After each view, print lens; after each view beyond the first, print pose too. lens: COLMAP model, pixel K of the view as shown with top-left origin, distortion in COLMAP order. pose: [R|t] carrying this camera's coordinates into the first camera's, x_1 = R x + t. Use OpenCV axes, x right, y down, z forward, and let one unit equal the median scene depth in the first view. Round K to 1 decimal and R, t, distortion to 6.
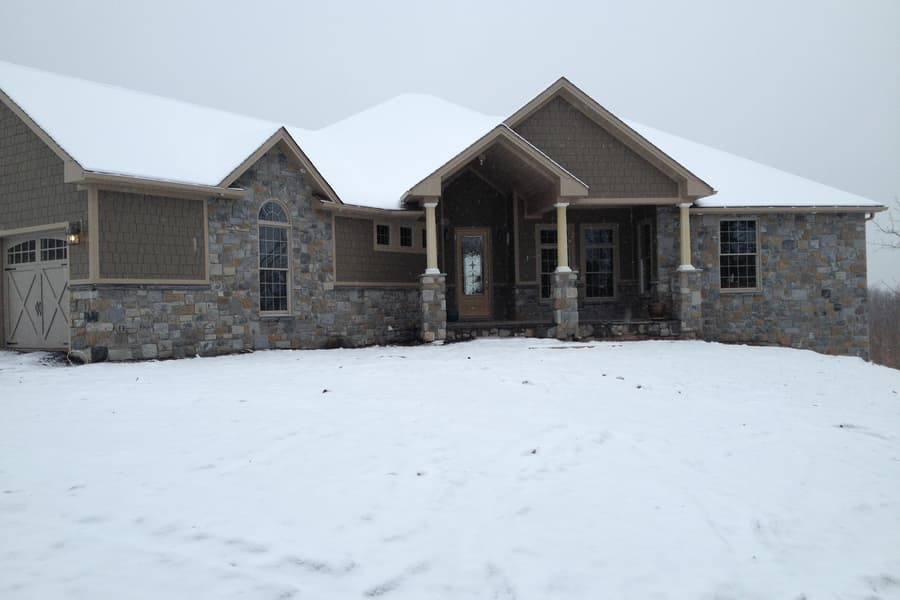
lens RADIAL K [[867.1, 0, 464.2], [0, 867.1, 303.5], [0, 0, 1]] dist [0.082753, -0.176435]
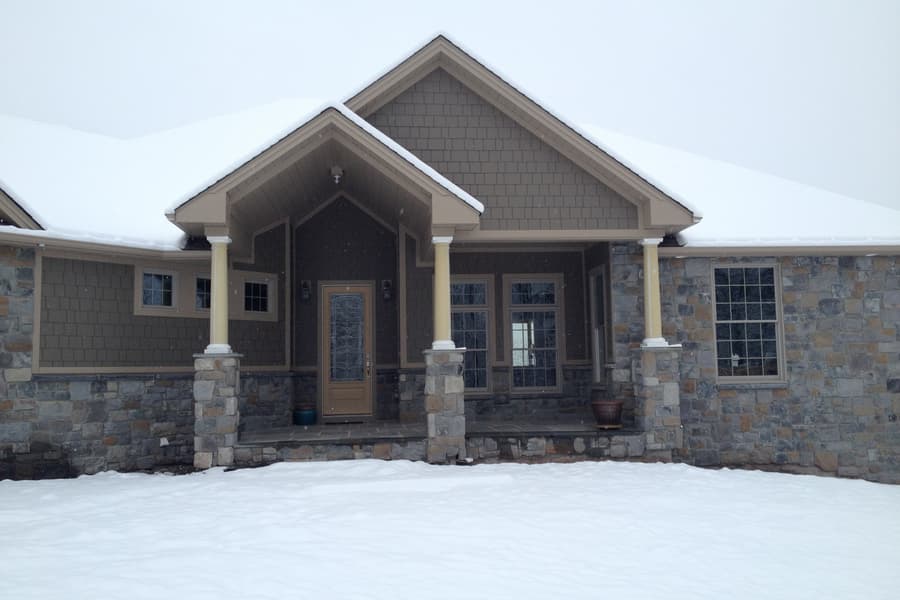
lens RADIAL K [[867.1, 0, 464.2], [0, 867.1, 303.5], [0, 0, 1]] dist [0.082753, -0.176435]
pose [[0.996977, -0.002105, -0.077666, 0.171587], [-0.004058, 0.996857, -0.079117, -0.020335], [0.077589, 0.079193, 0.993835, 0.386937]]
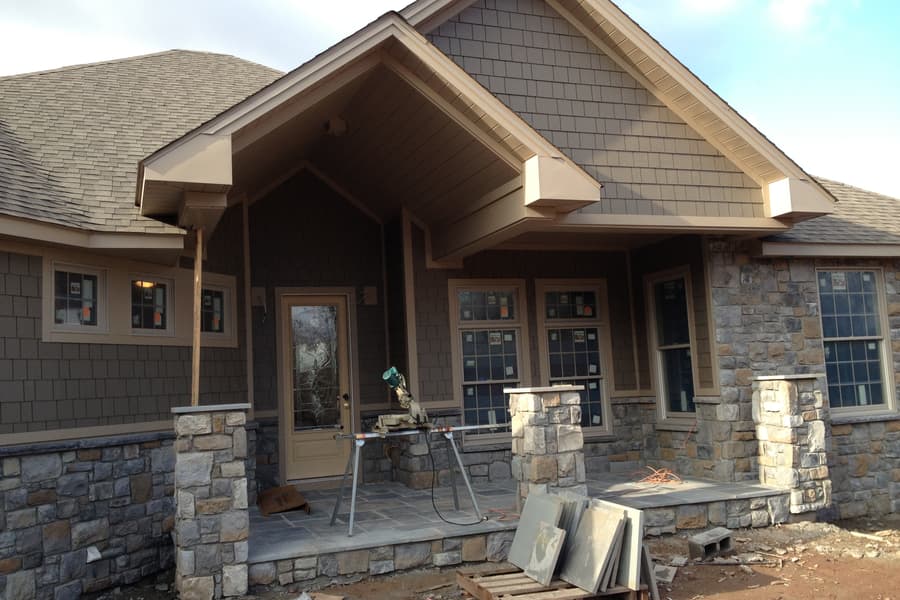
lens RADIAL K [[867.1, 0, 464.2], [0, 867.1, 303.5], [0, 0, 1]] dist [0.082753, -0.176435]
pose [[0.980487, -0.006084, 0.196492, -0.003661], [0.025004, 0.995263, -0.093953, -0.037086], [-0.194990, 0.097033, 0.975994, 0.588473]]
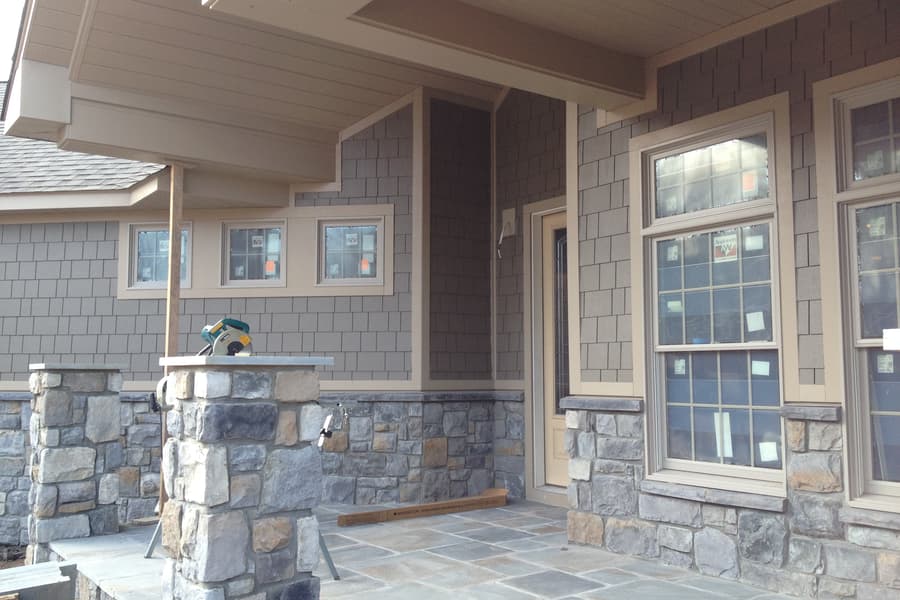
lens RADIAL K [[867.1, 0, 464.2], [0, 867.1, 303.5], [0, 0, 1]] dist [0.082753, -0.176435]
pose [[0.397114, -0.047539, -0.916537, 0.305318], [-0.006734, 0.998480, -0.054706, -0.037276], [0.917744, 0.027897, 0.396191, 0.950753]]
